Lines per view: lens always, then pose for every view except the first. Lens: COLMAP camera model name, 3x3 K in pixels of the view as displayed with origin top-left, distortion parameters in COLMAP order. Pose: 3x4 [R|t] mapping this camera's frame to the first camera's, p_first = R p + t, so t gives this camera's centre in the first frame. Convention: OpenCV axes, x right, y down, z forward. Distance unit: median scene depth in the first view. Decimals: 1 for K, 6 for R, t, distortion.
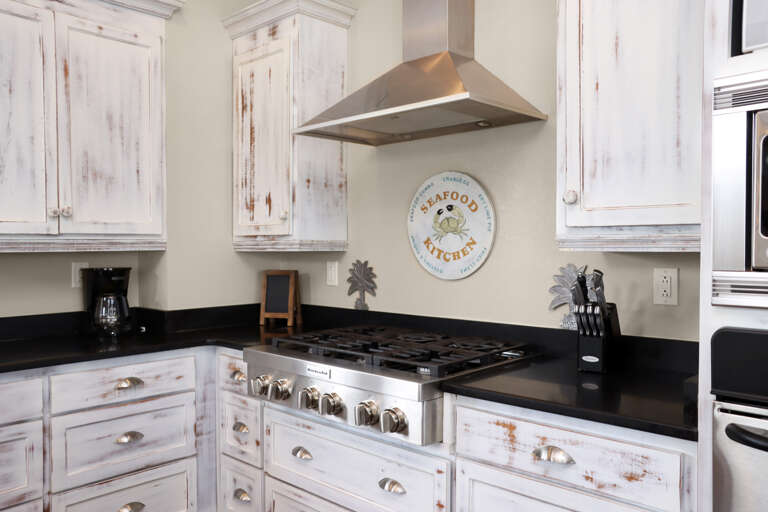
lens RADIAL K [[626.4, 0, 390.8], [0, 626.4, 262.8], [0, 0, 1]] dist [-0.073626, 0.093600]
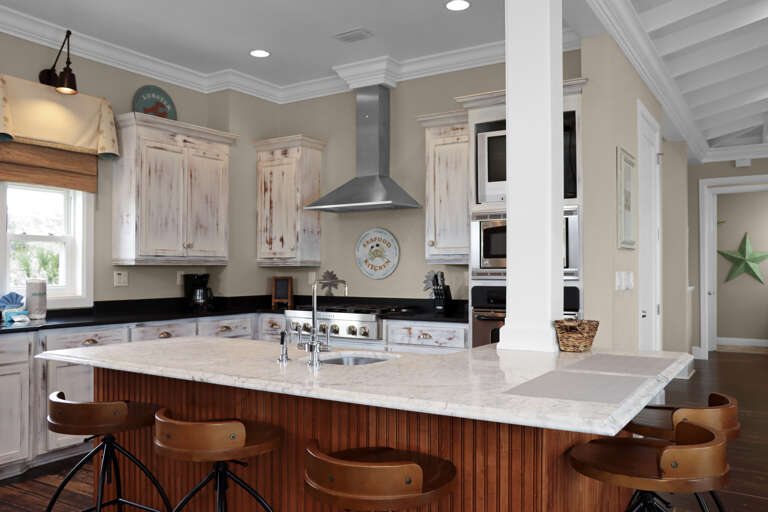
lens RADIAL K [[626.4, 0, 382.2], [0, 626.4, 257.1], [0, 0, 1]] dist [-0.073626, 0.093600]
pose [[0.983868, 0.006662, 0.178772, -0.262726], [0.002064, 0.998817, -0.048581, 0.054415], [-0.178885, 0.048166, 0.982690, -1.062848]]
